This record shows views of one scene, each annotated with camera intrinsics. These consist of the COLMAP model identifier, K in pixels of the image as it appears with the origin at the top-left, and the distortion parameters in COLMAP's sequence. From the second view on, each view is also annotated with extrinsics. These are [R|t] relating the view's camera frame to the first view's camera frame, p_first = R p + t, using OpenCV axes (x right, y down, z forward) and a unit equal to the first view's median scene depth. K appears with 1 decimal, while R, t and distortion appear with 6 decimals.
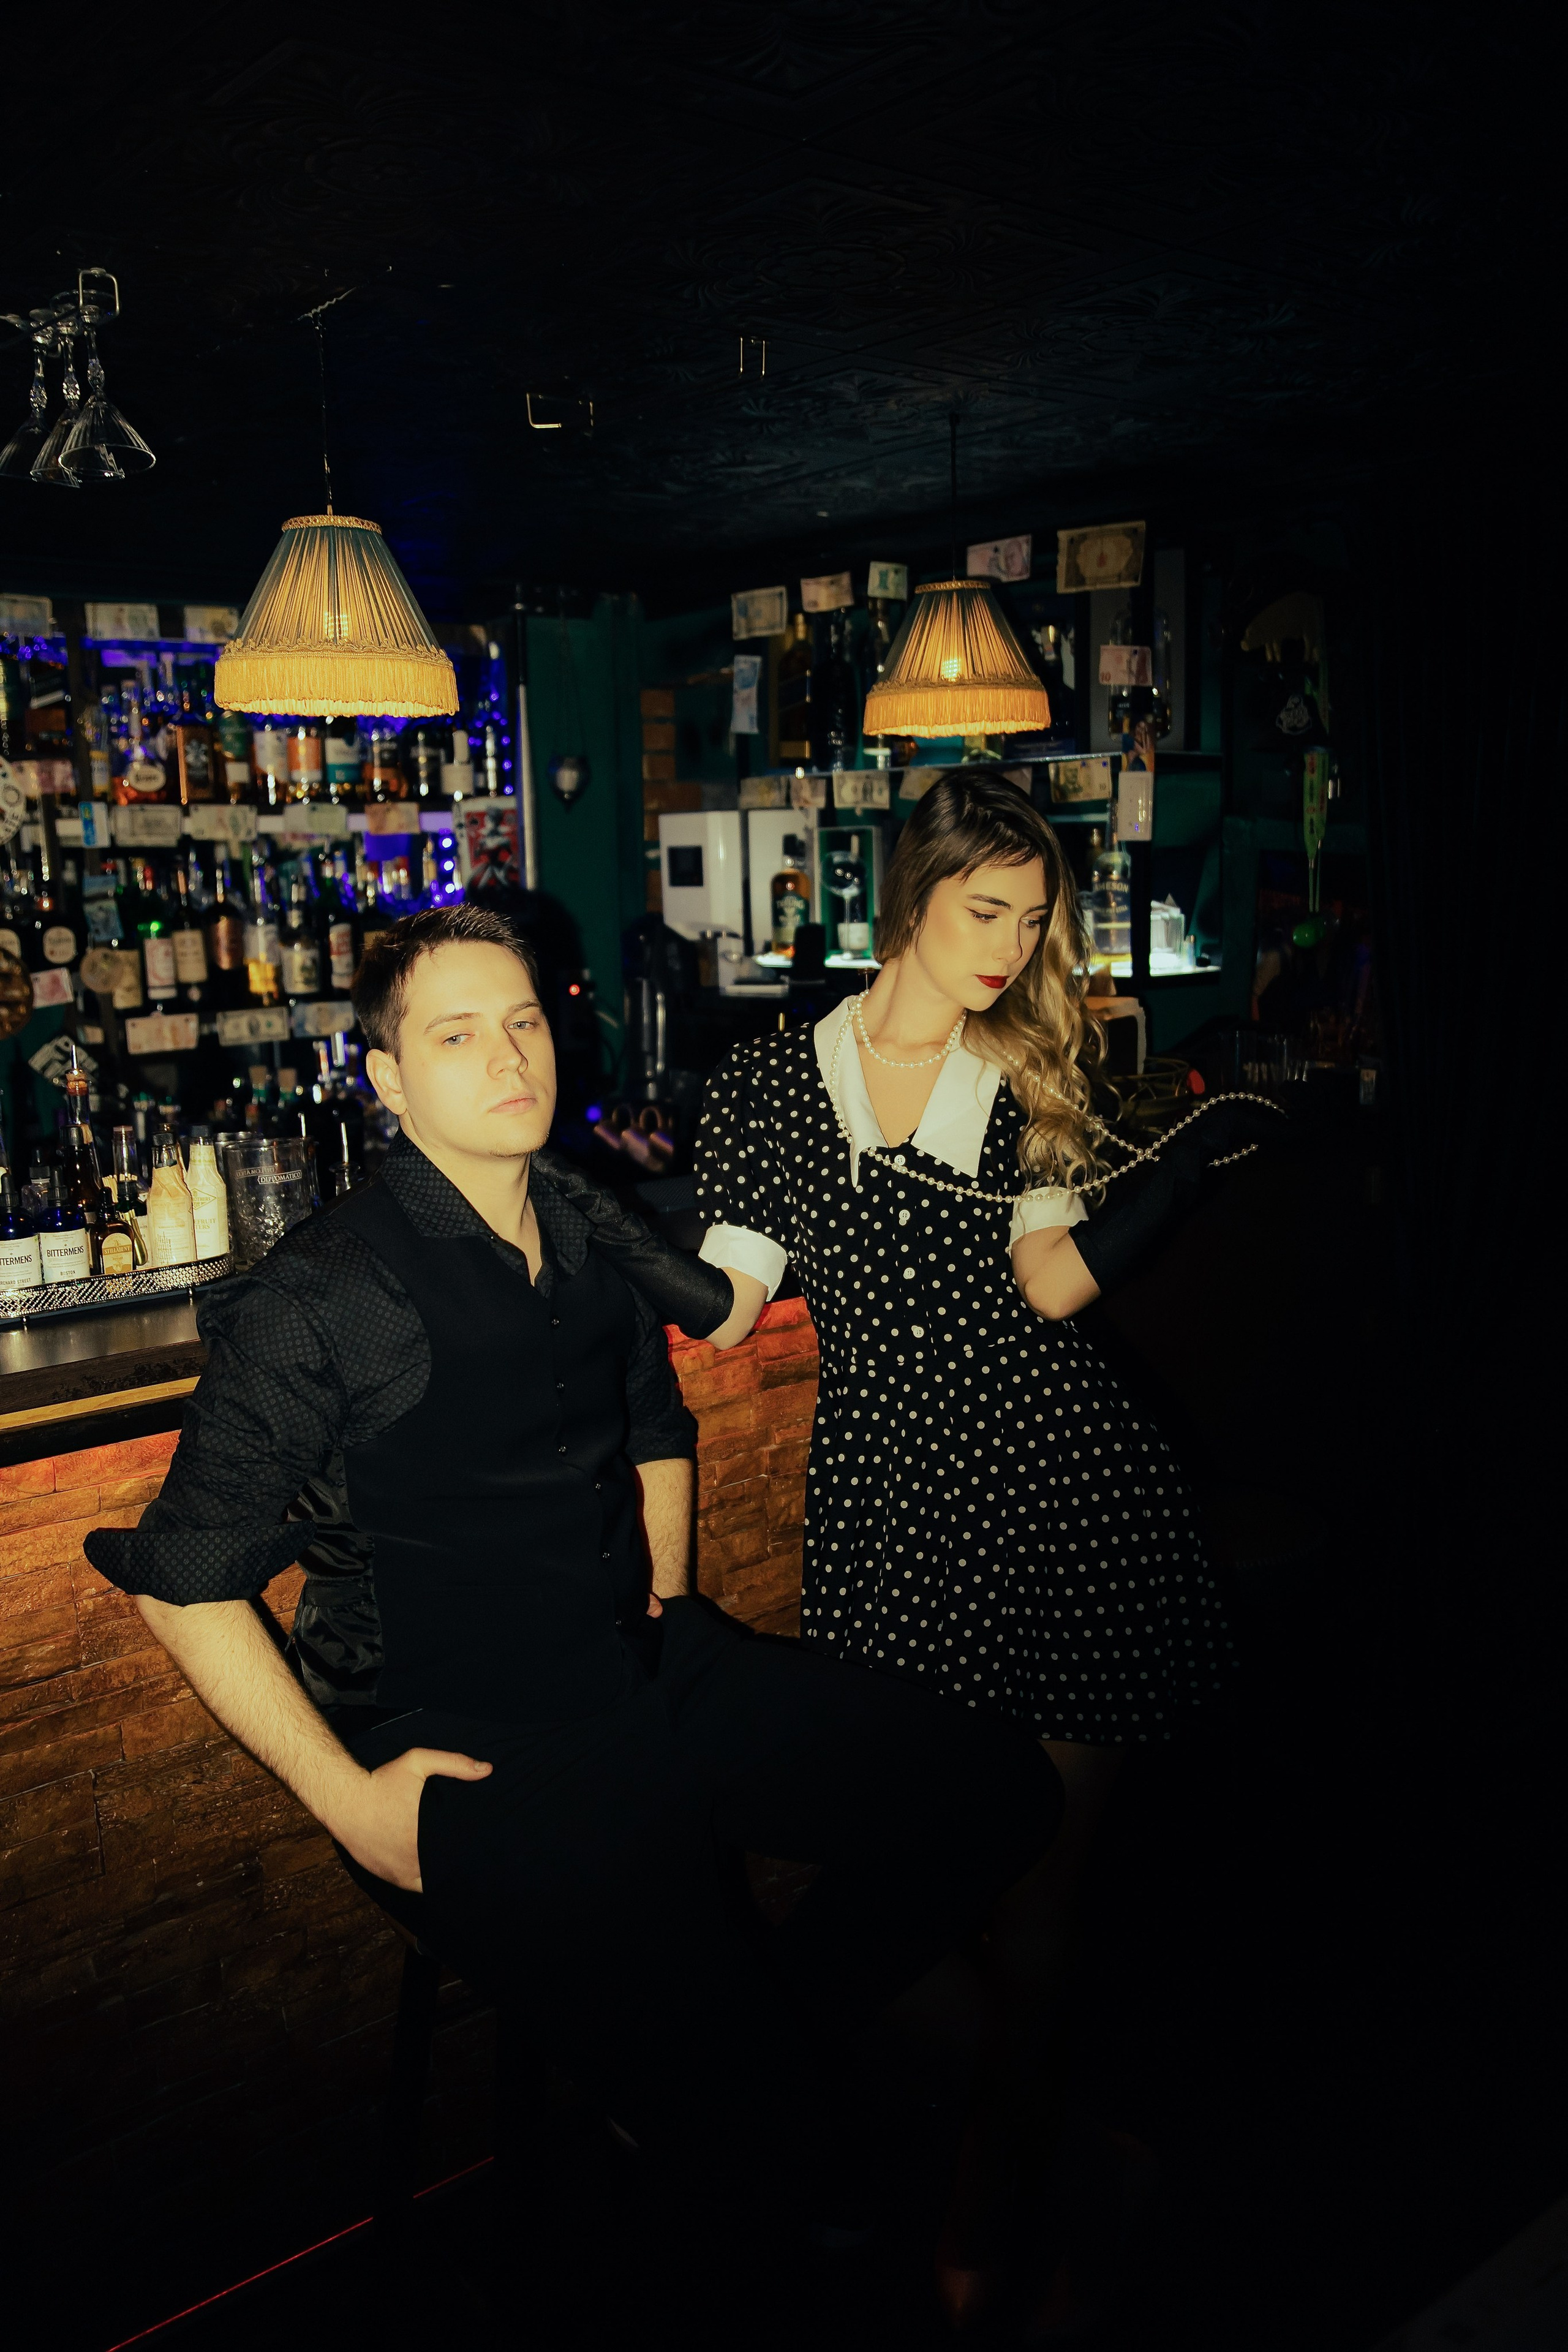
lens RADIAL K [[1917.2, 0, 784.0], [0, 1917.2, 1176.0], [0, 0, 1]] dist [-0.008528, 0.000771]
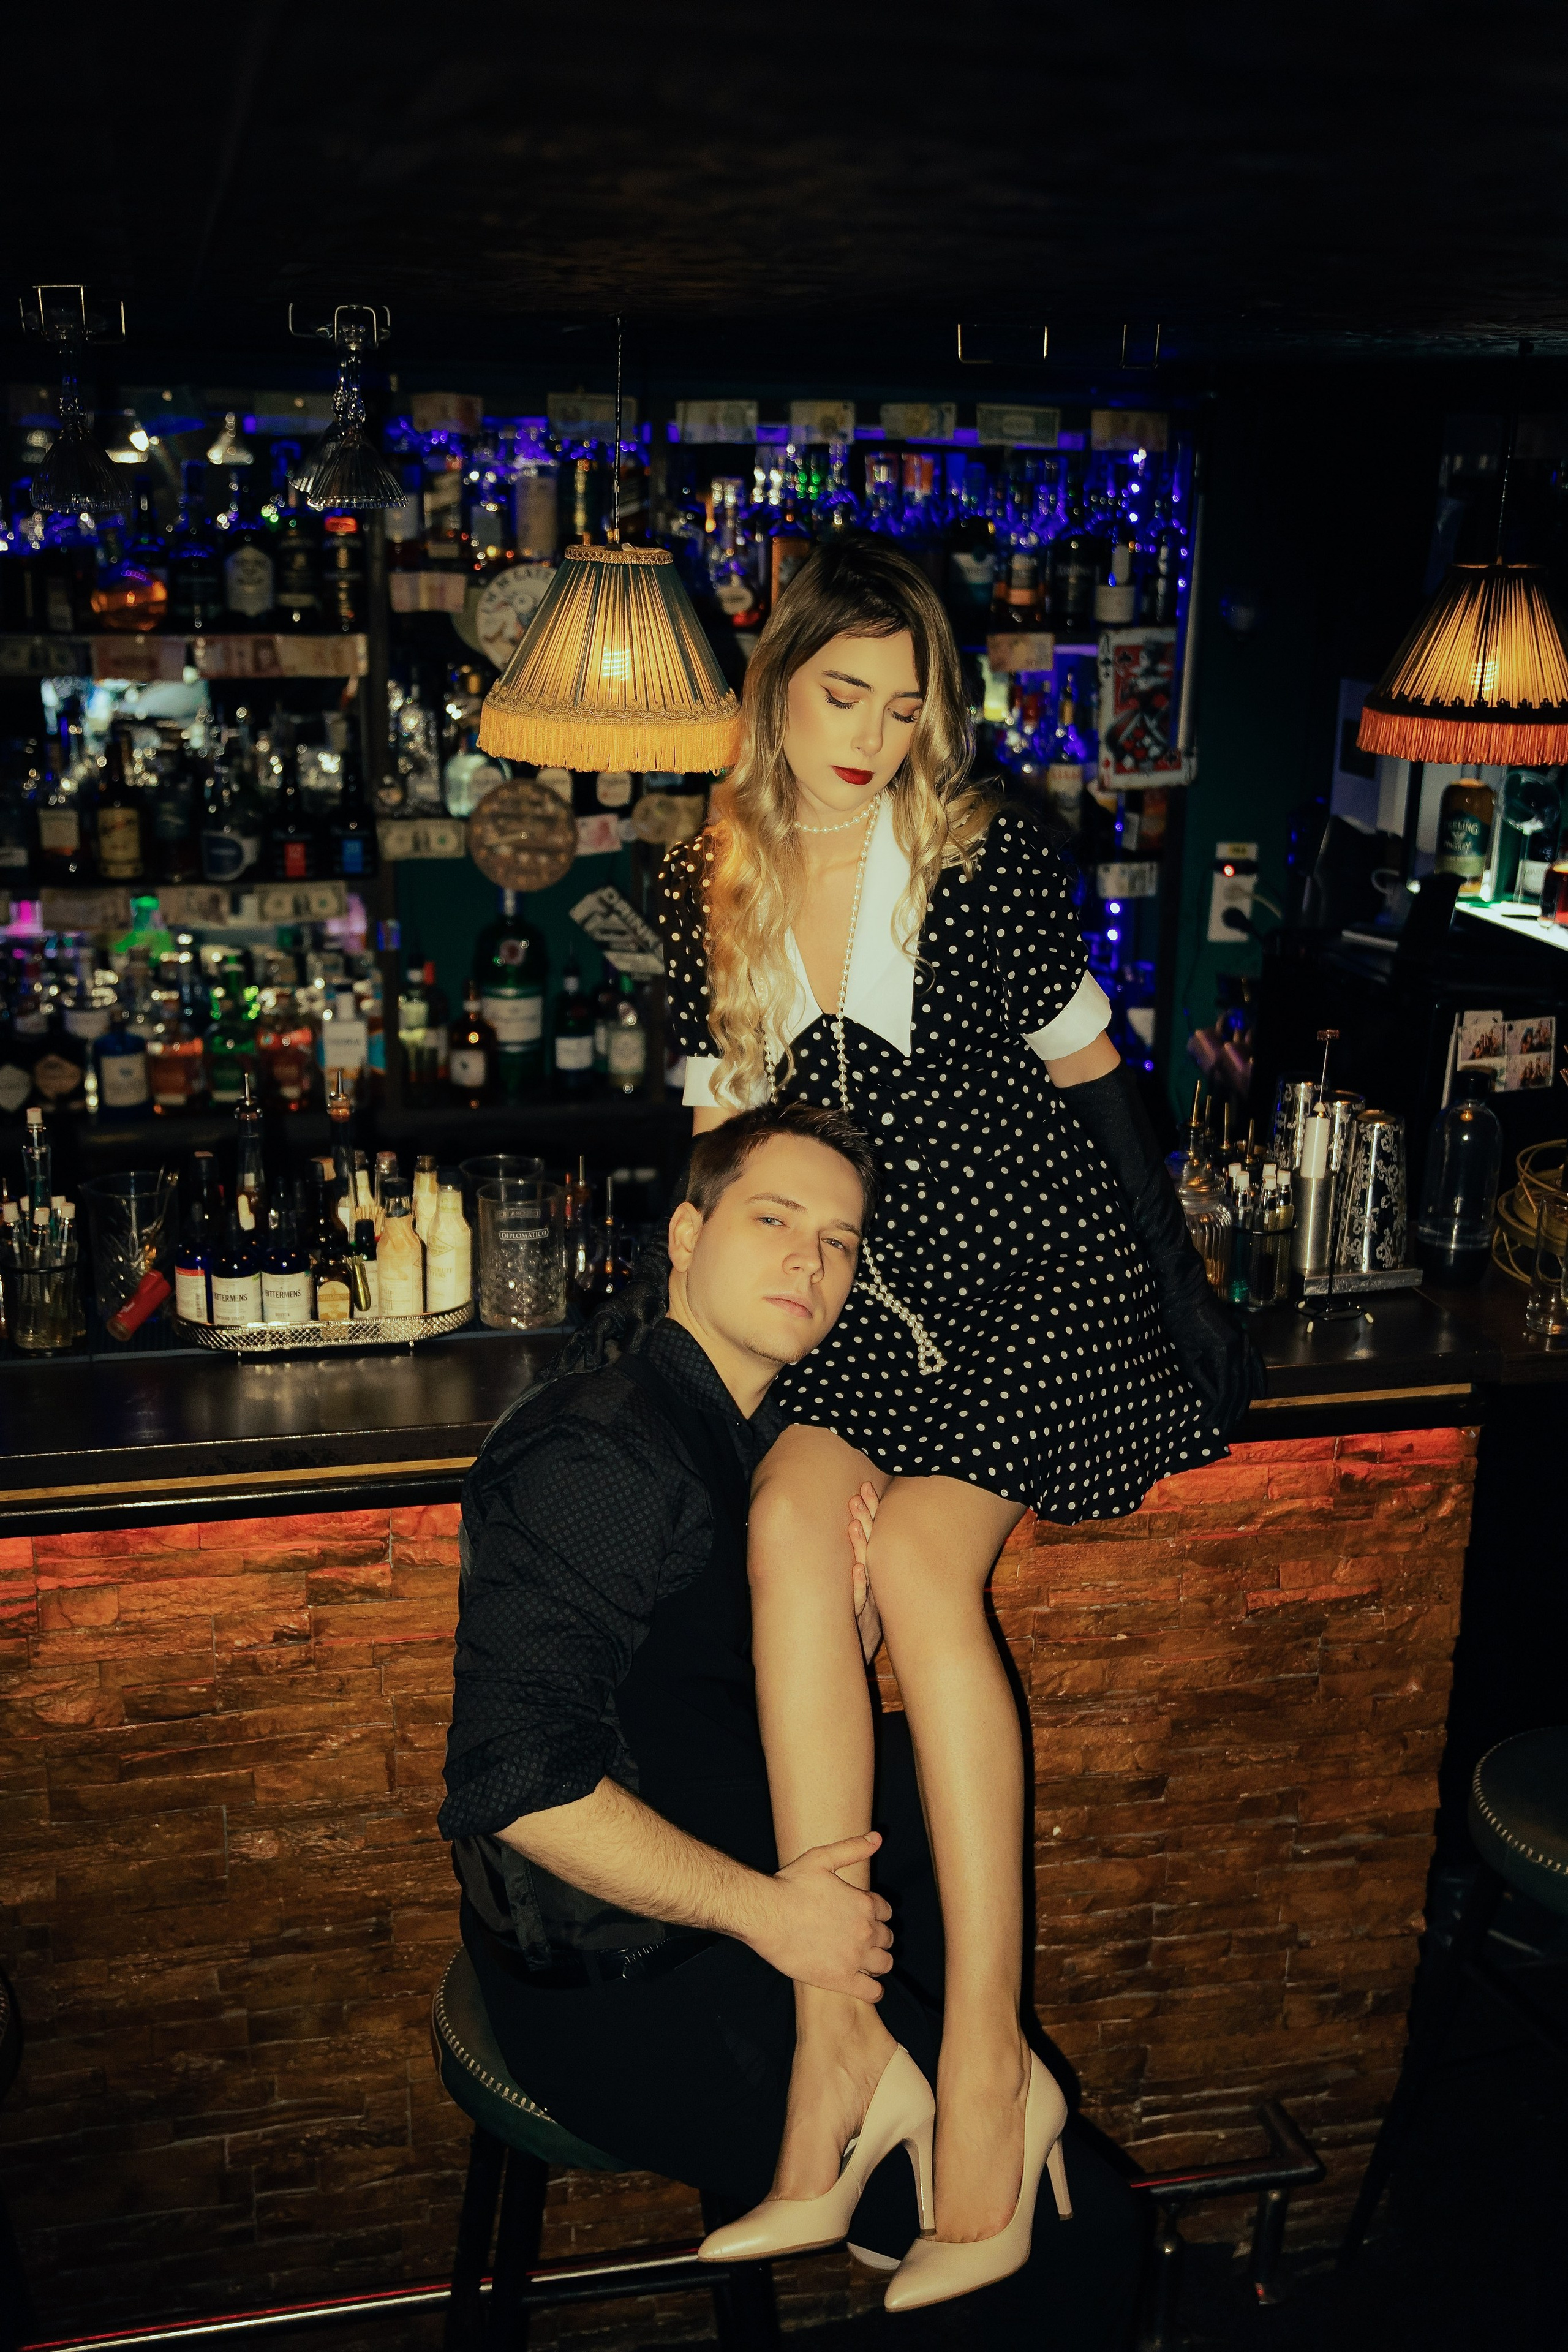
lens RADIAL K [[2409.4, 0, 784.0], [0, 2409.4, 1176.0], [0, 0, 1]] dist [-0.006040, -0.007218]
pose [[0.896160, 0.176929, -0.406931, 0.218302], [-0.120257, 0.979588, 0.161079, -0.155125], [0.427124, -0.095417, 0.899144, -0.004433]]
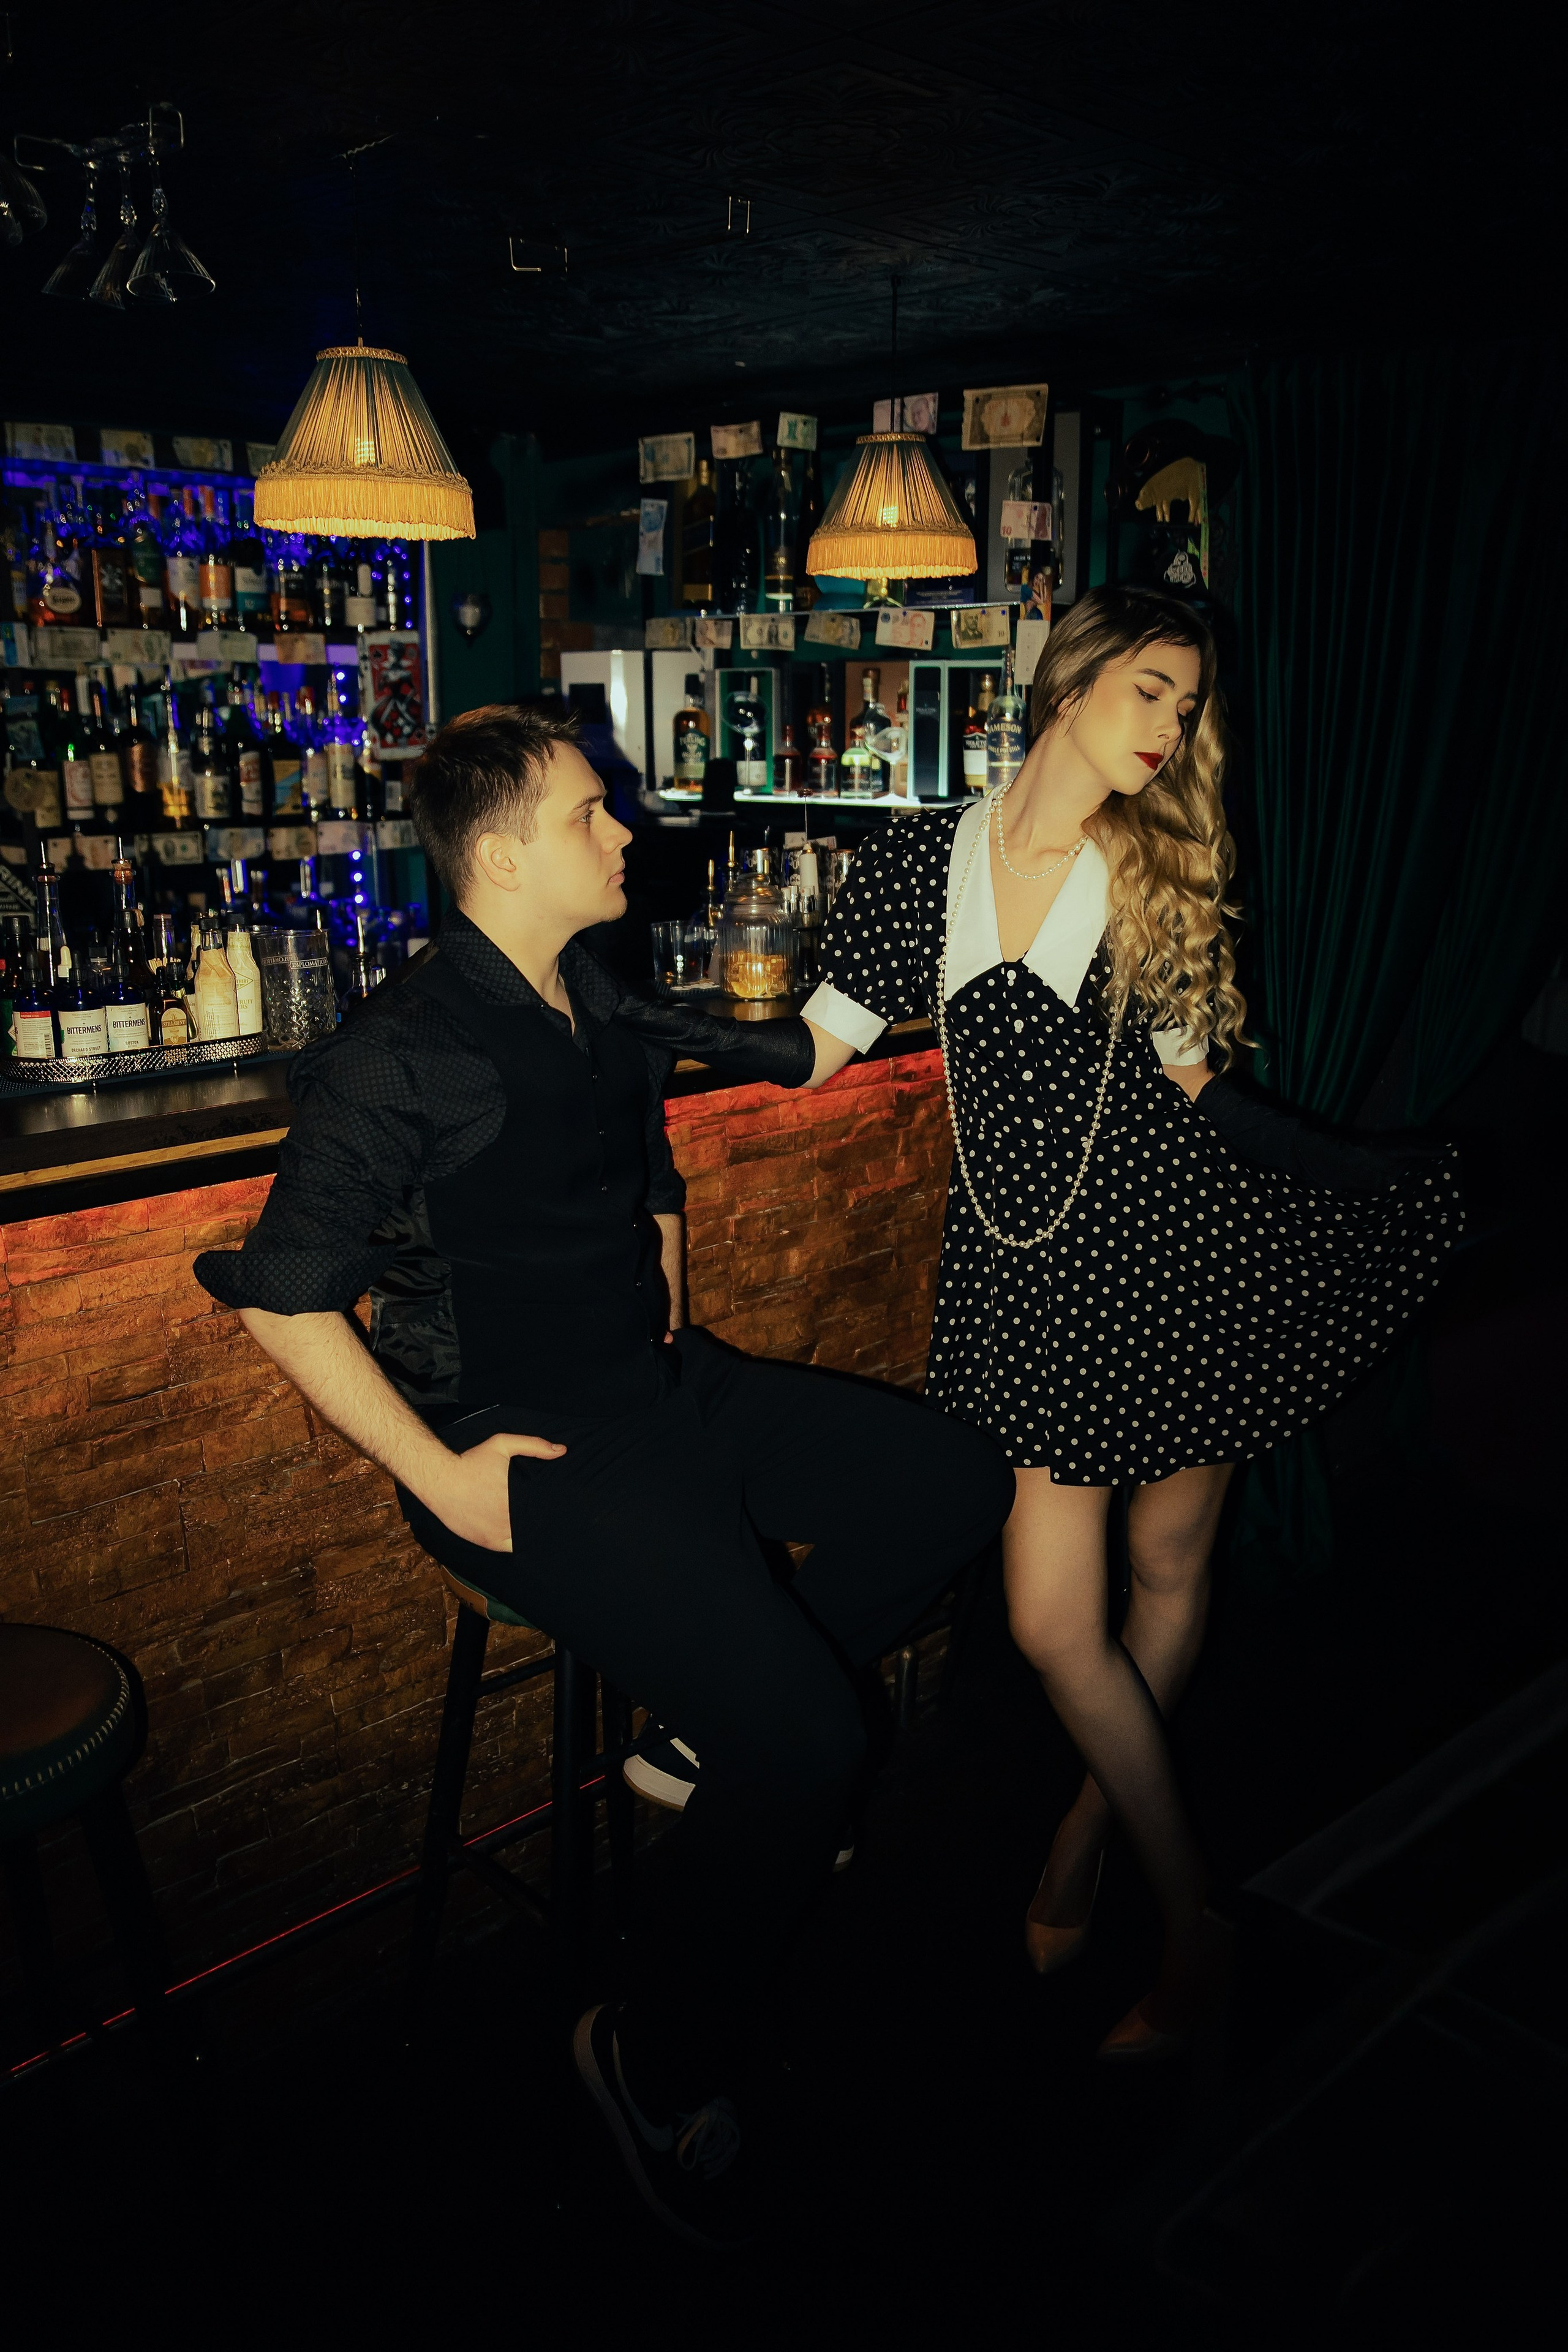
lens RADIAL K [[1917.2, 0, 784.0], [0, 1917.2, 1176.0], [0, 0, 1]] dist [-0.008528, 0.000771]
pose [[0.994204, -0.000257, 0.107510, -0.073472], [-0.007145, 0.997628, 0.068462, 0.030082], [-0.107273, -0.068834, 0.991844, -0.084494]]
